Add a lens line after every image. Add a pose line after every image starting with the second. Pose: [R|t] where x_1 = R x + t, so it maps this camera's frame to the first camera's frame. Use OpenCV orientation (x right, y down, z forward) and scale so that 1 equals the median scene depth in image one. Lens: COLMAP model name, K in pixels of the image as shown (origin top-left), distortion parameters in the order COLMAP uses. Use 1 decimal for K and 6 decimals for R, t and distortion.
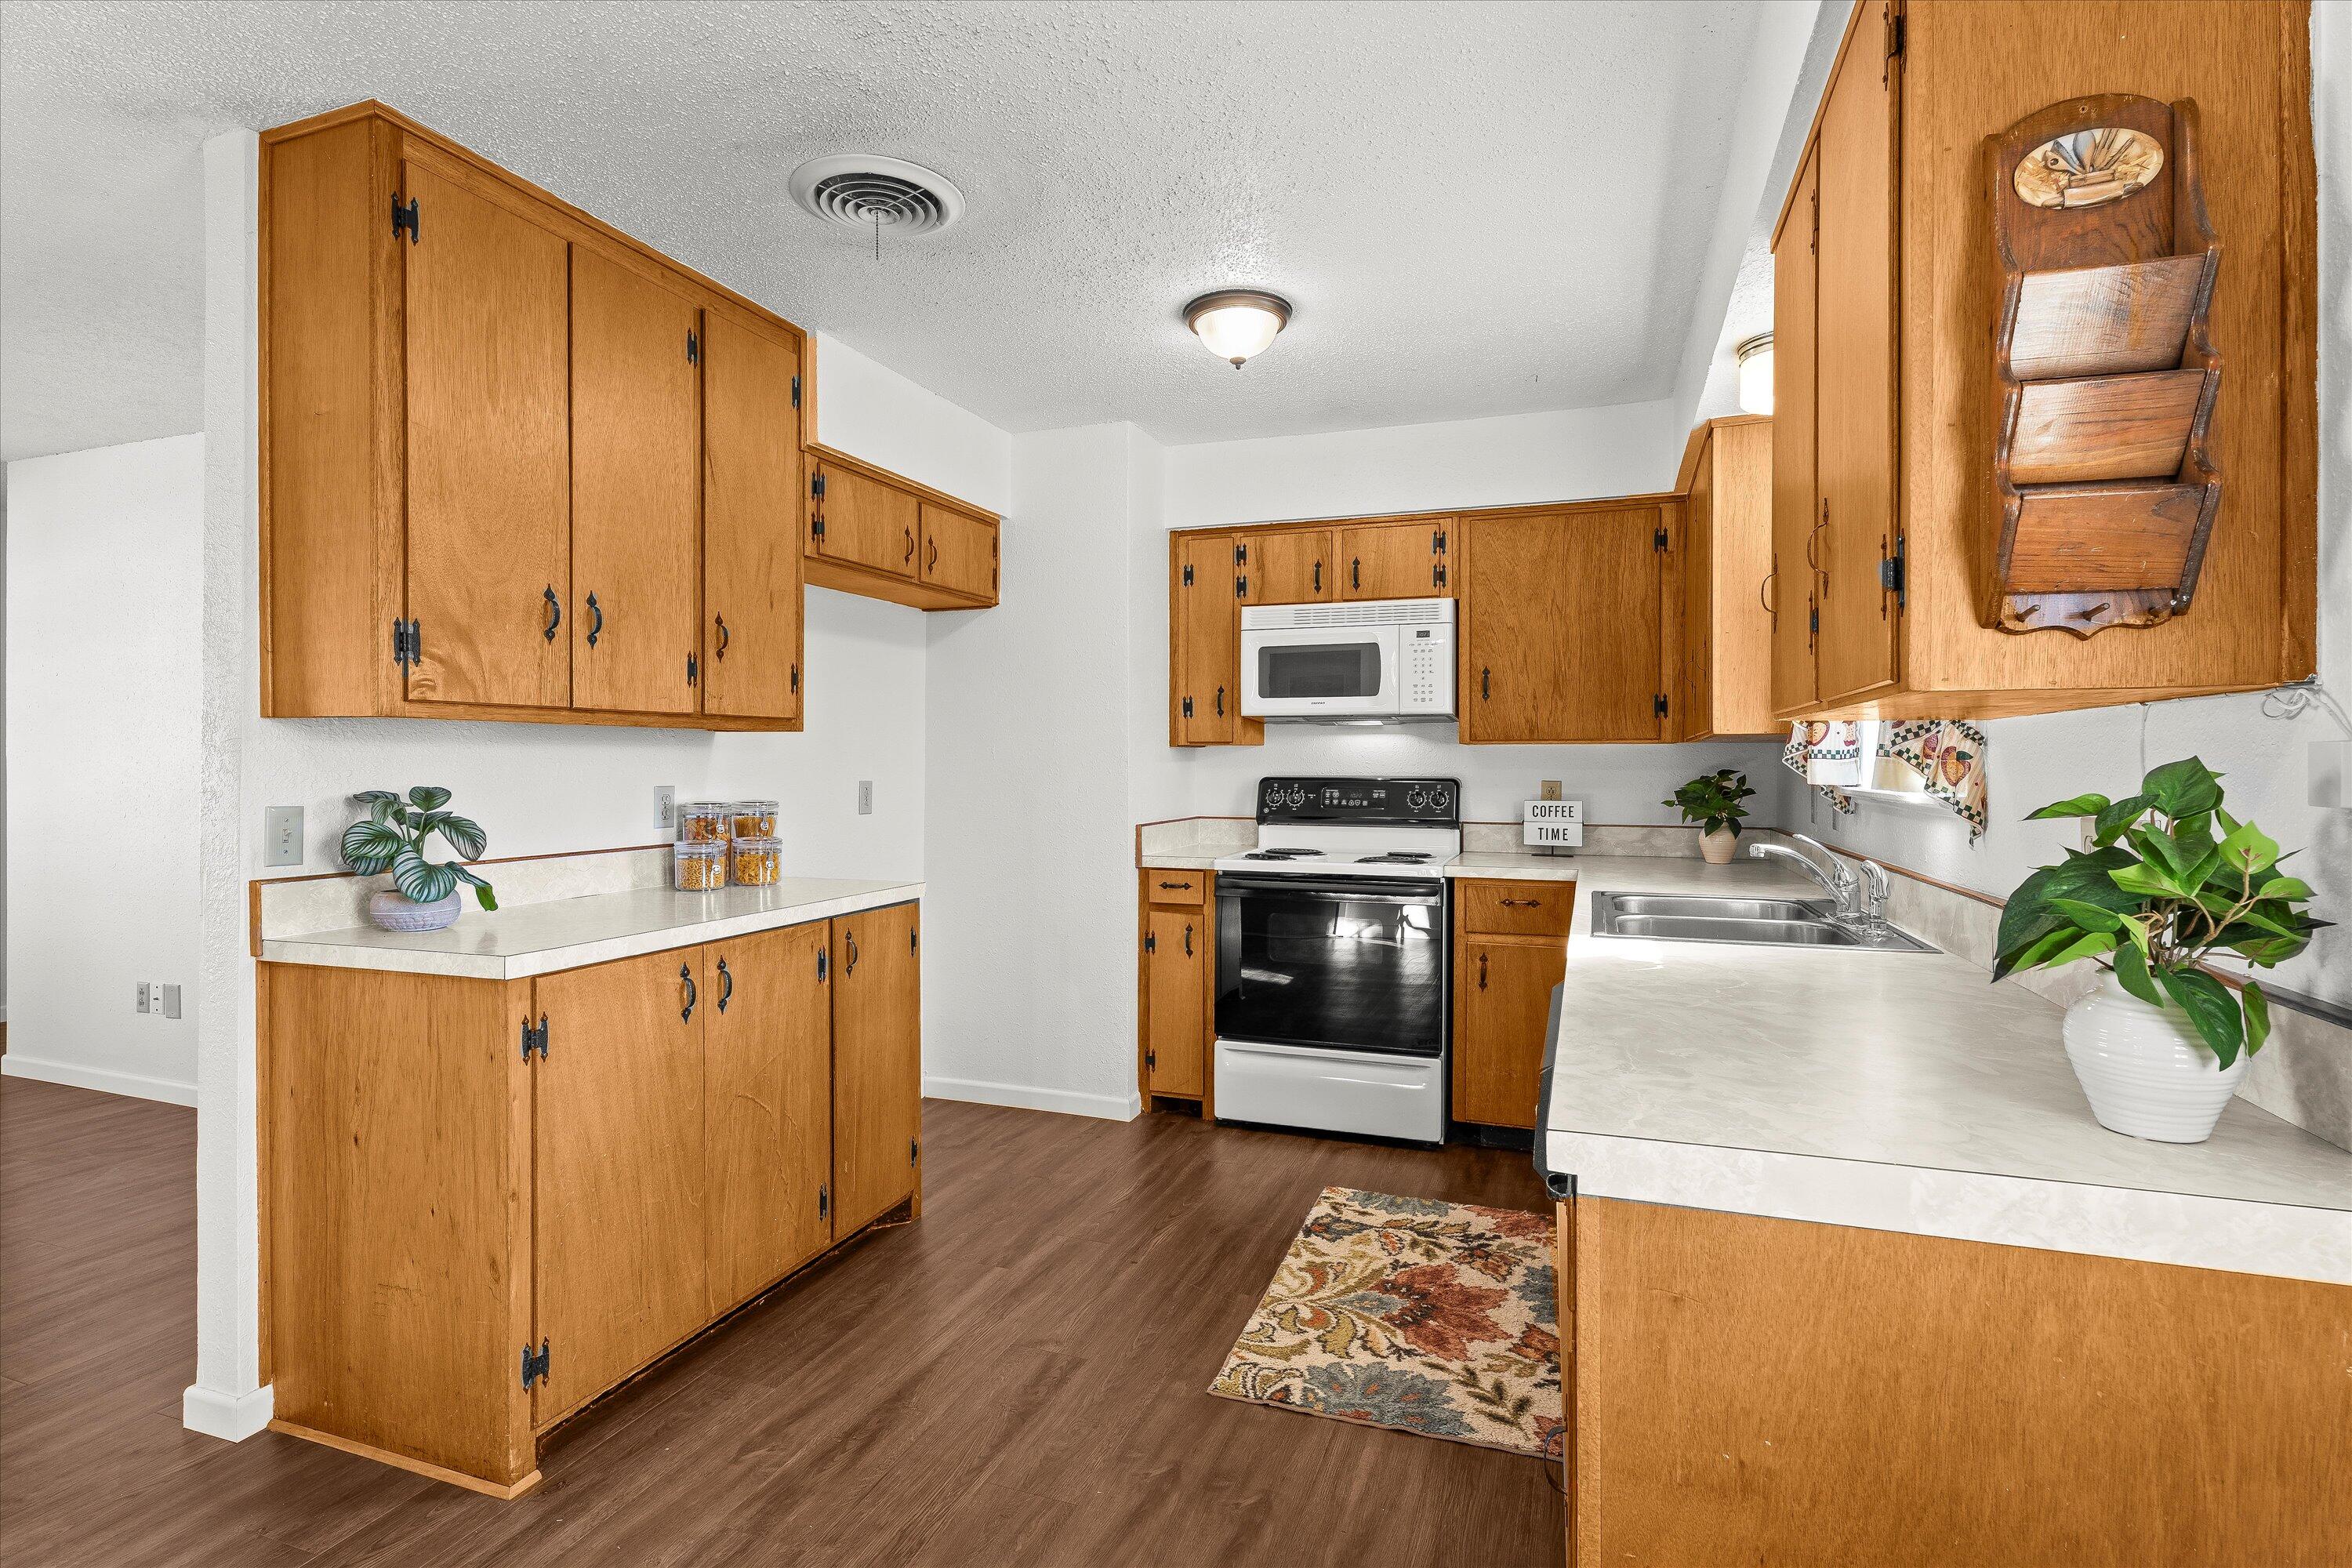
lens RADIAL K [[1090.0, 0, 1093.0], [0, 1090.0, 768.1], [0, 0, 1]] dist [-0.000143, 0.002546]
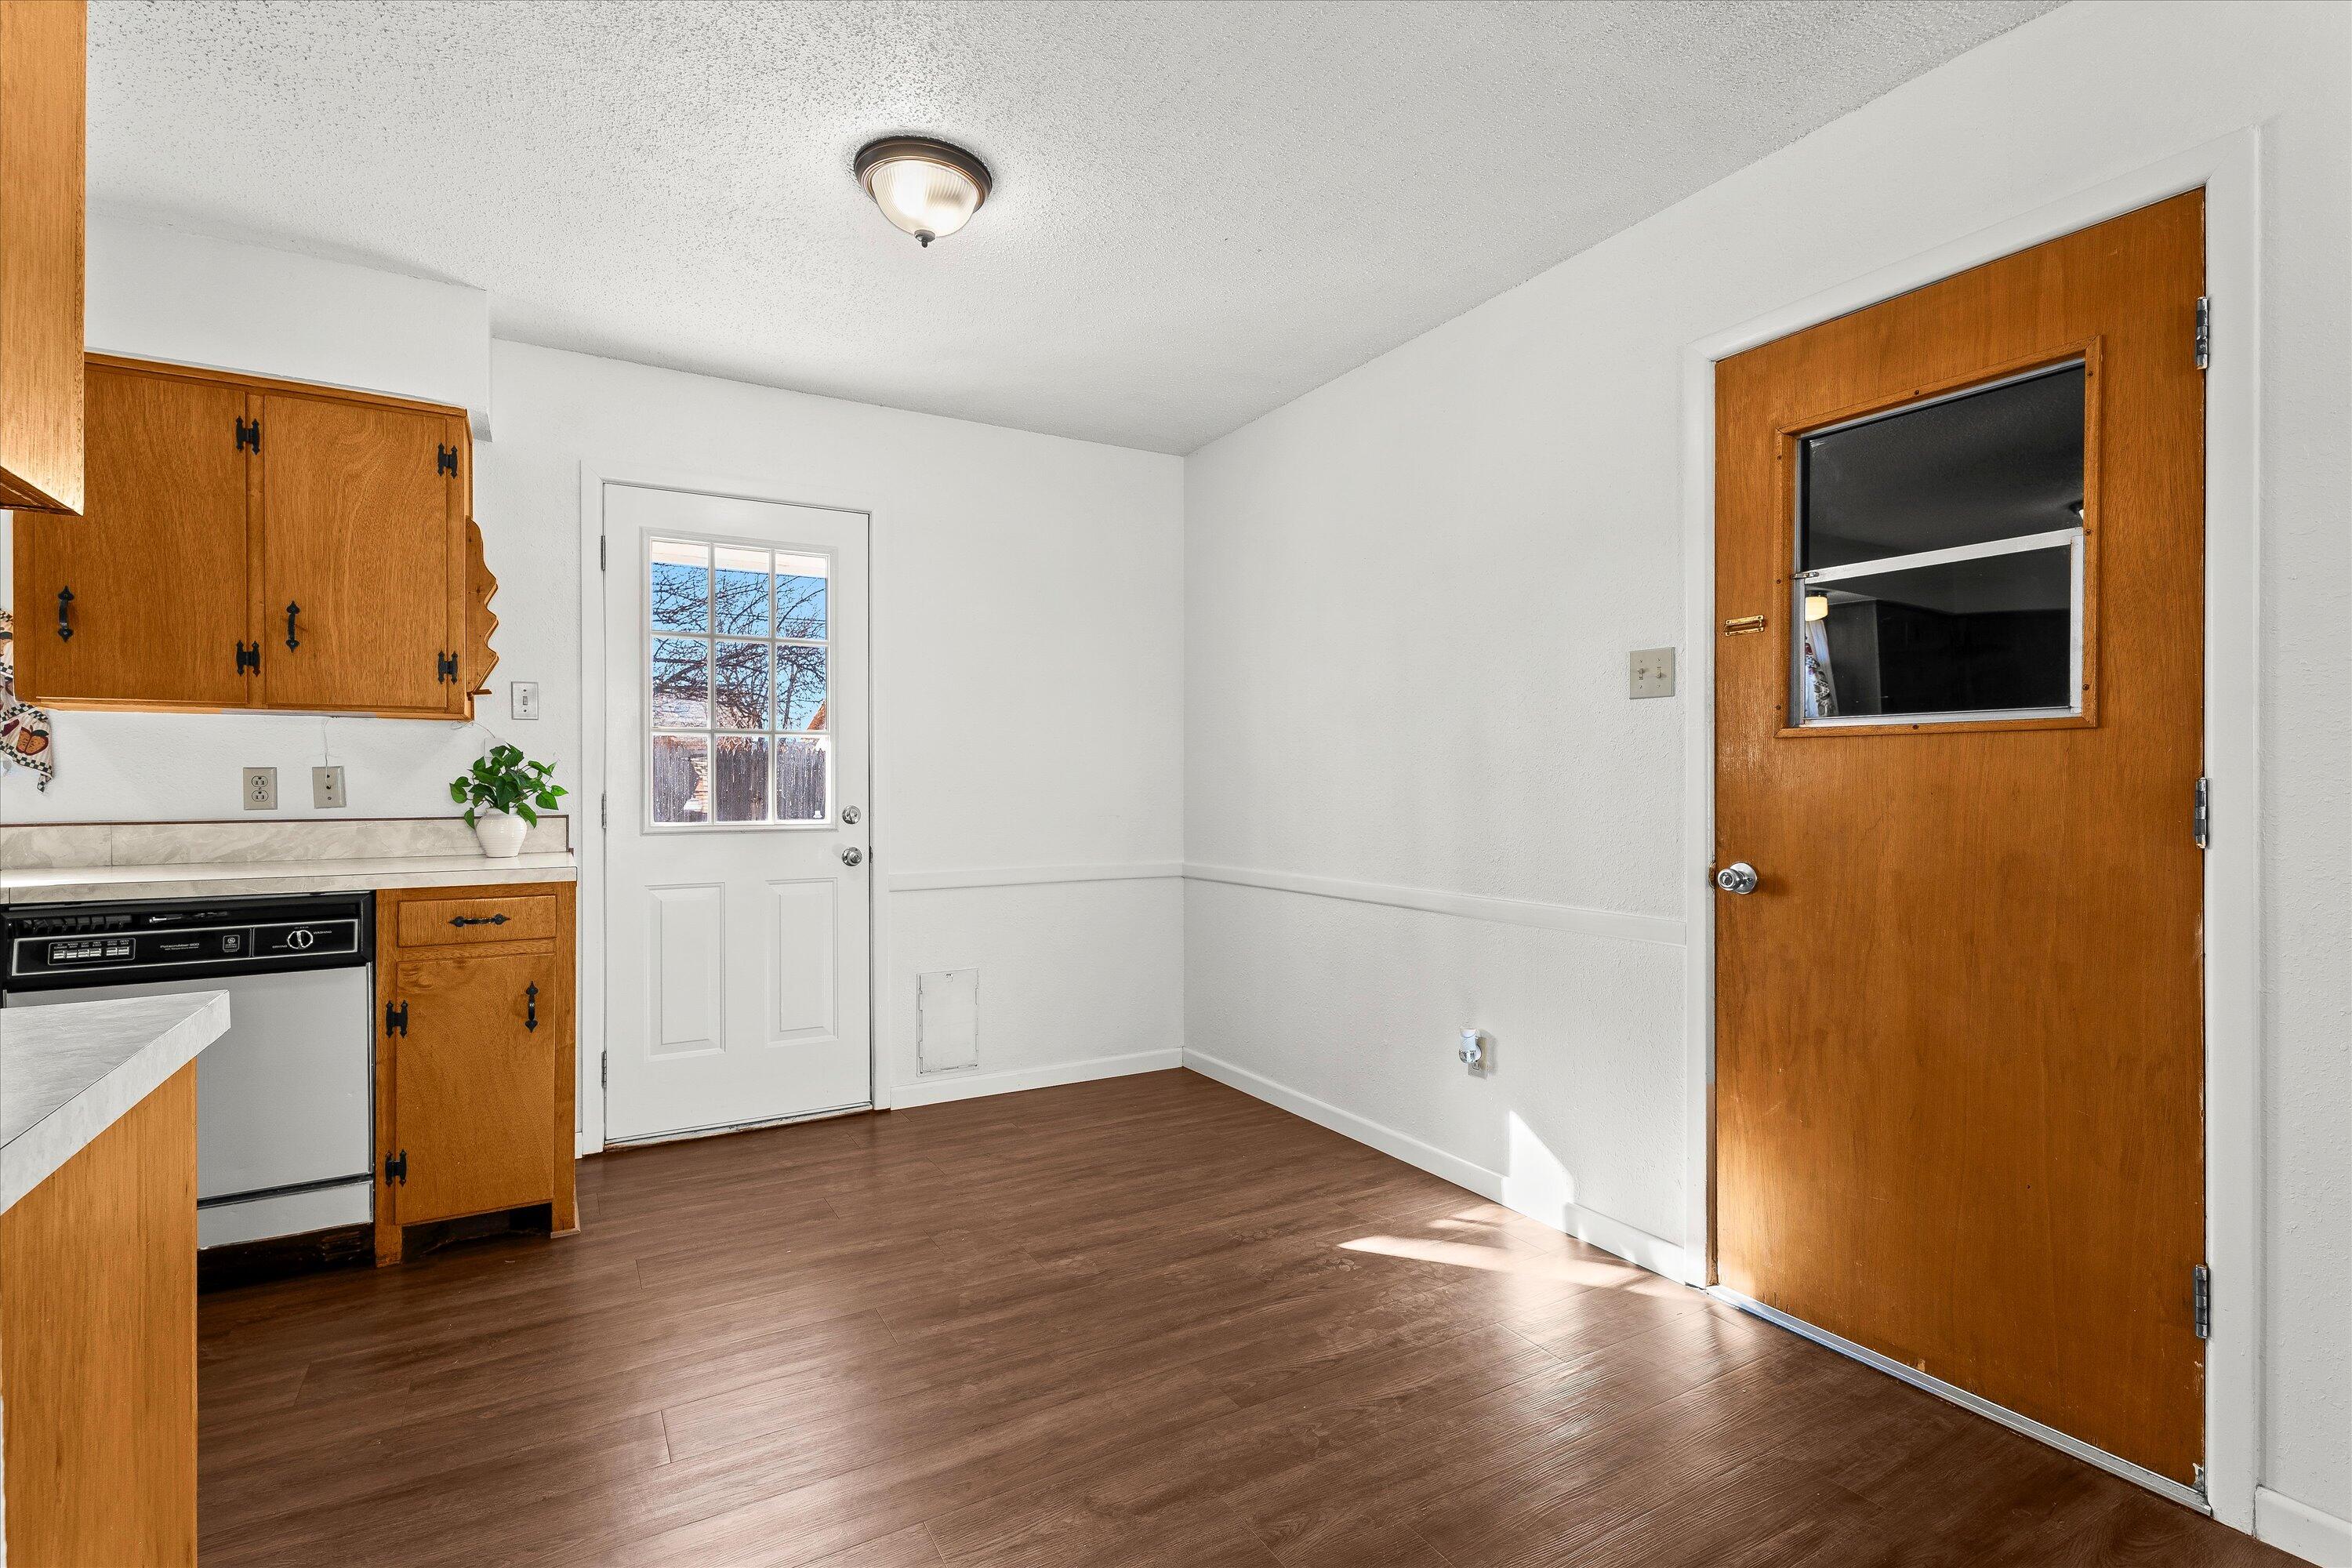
lens RADIAL K [[1090.0, 0, 1171.3], [0, 1090.0, 780.4], [0, 0, 1]] dist [-0.000143, 0.002546]
pose [[-0.761348, 0.001630, 0.648341, -0.725643], [0.003184, 0.999994, 0.001226, 0.030635], [-0.648335, 0.002997, -0.761349, 0.602504]]
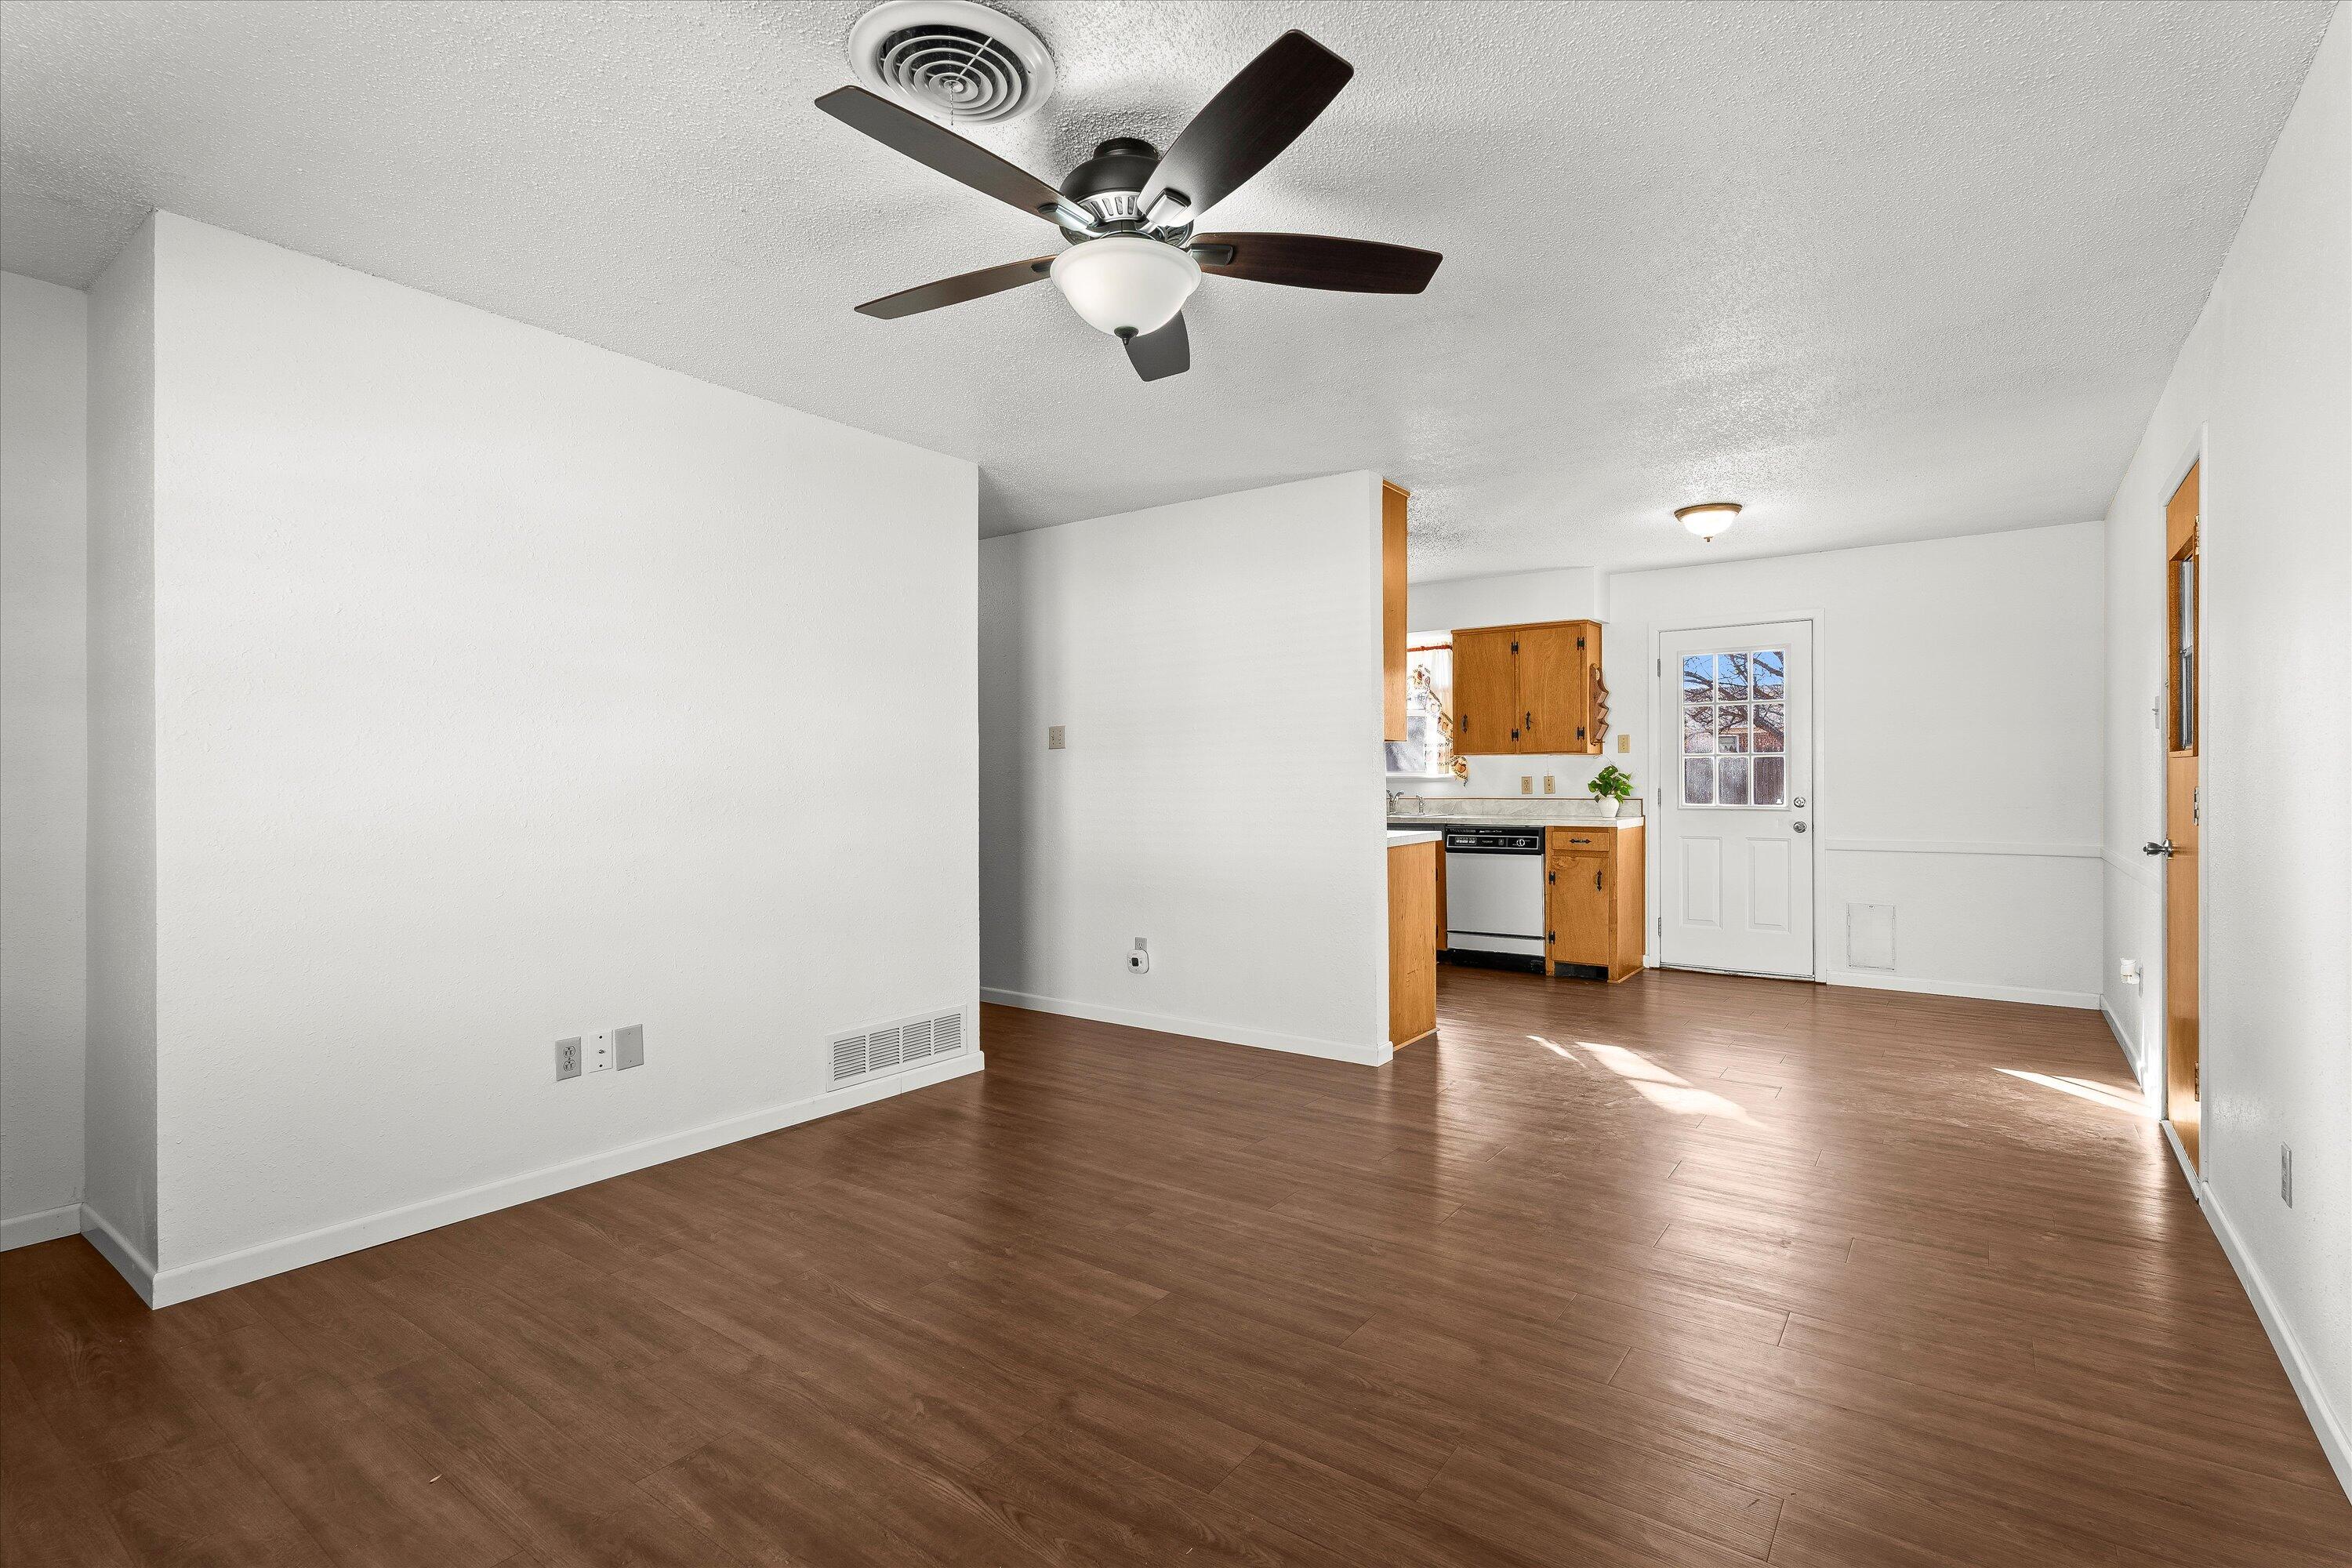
lens RADIAL K [[1090.0, 0, 1181.1], [0, 1090.0, 778.1], [0, 0, 1]] dist [-0.000143, 0.002546]
pose [[0.283281, -0.000241, 0.959037, -1.815145], [0.008835, 0.999958, -0.002358, 0.020544], [-0.958996, 0.009141, 0.283271, 0.456575]]
